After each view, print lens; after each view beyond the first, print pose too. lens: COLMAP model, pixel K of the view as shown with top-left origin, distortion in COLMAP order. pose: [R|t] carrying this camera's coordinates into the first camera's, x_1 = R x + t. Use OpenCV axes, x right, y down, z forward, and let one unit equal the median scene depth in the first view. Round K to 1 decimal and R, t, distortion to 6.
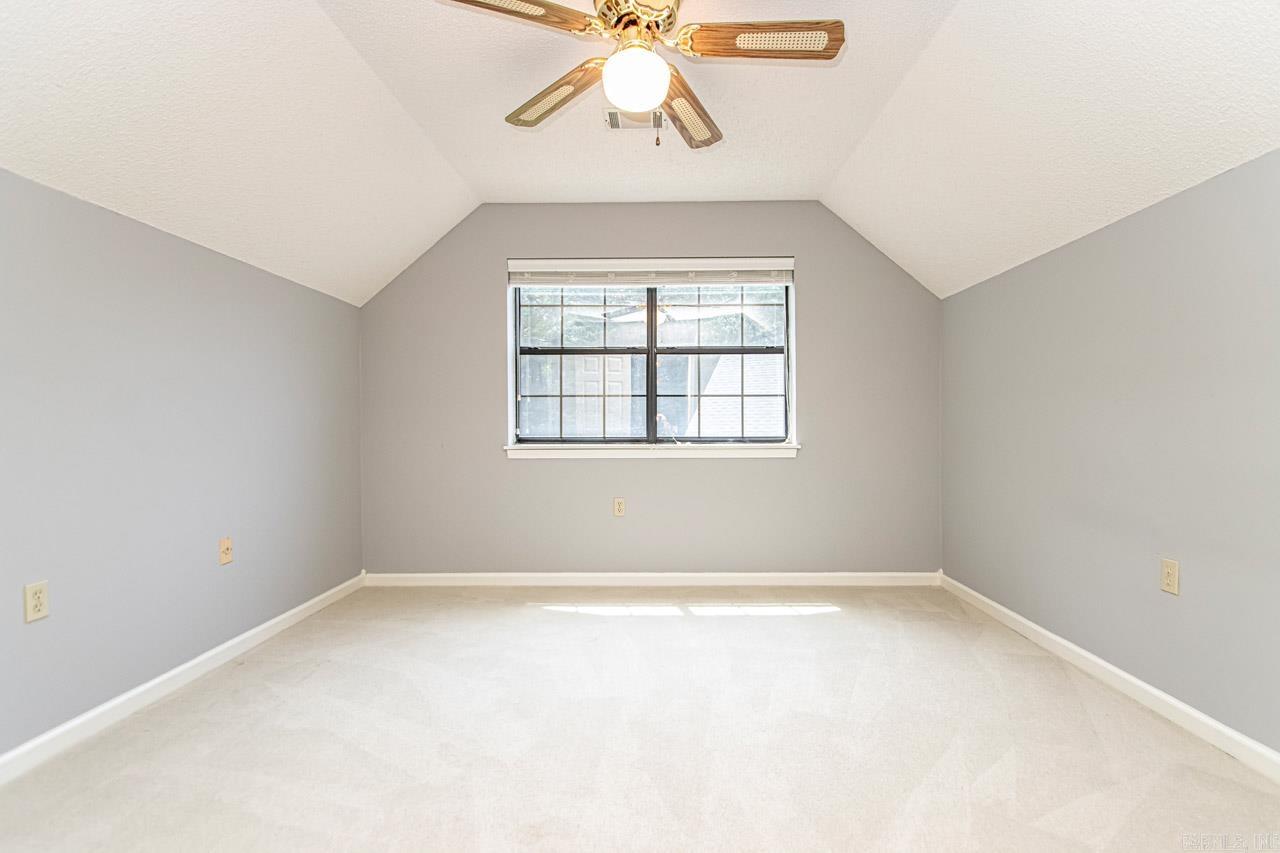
lens RADIAL K [[597.2, 0, 650.3], [0, 597.2, 425.3], [0, 0, 1]] dist [0.003434, -0.003604]
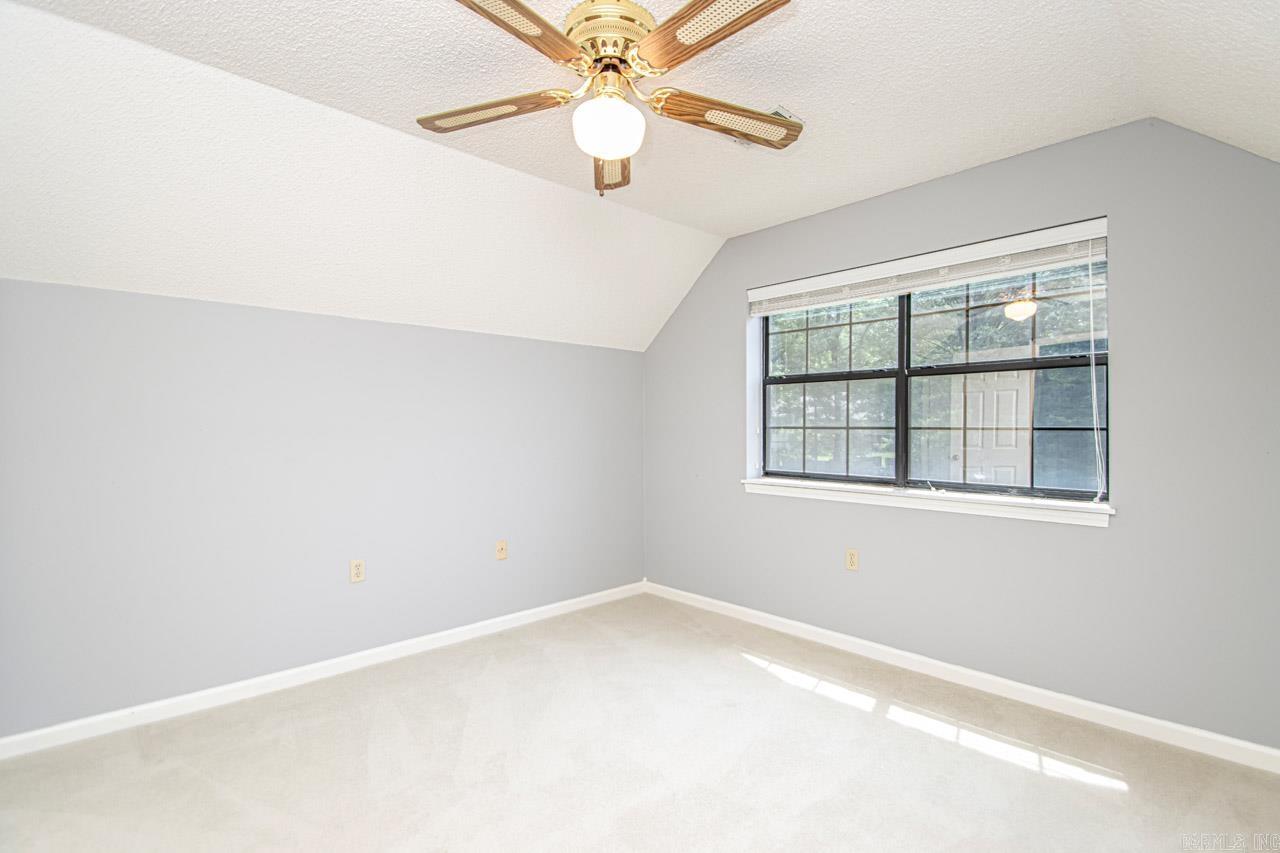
lens RADIAL K [[597.2, 0, 645.5], [0, 597.2, 427.6], [0, 0, 1]] dist [0.003434, -0.003604]
pose [[0.700478, 0.004031, -0.713662, 0.338911], [-0.002389, 0.999992, 0.003303, -0.052517], [0.713670, -0.000609, 0.700482, 0.185022]]
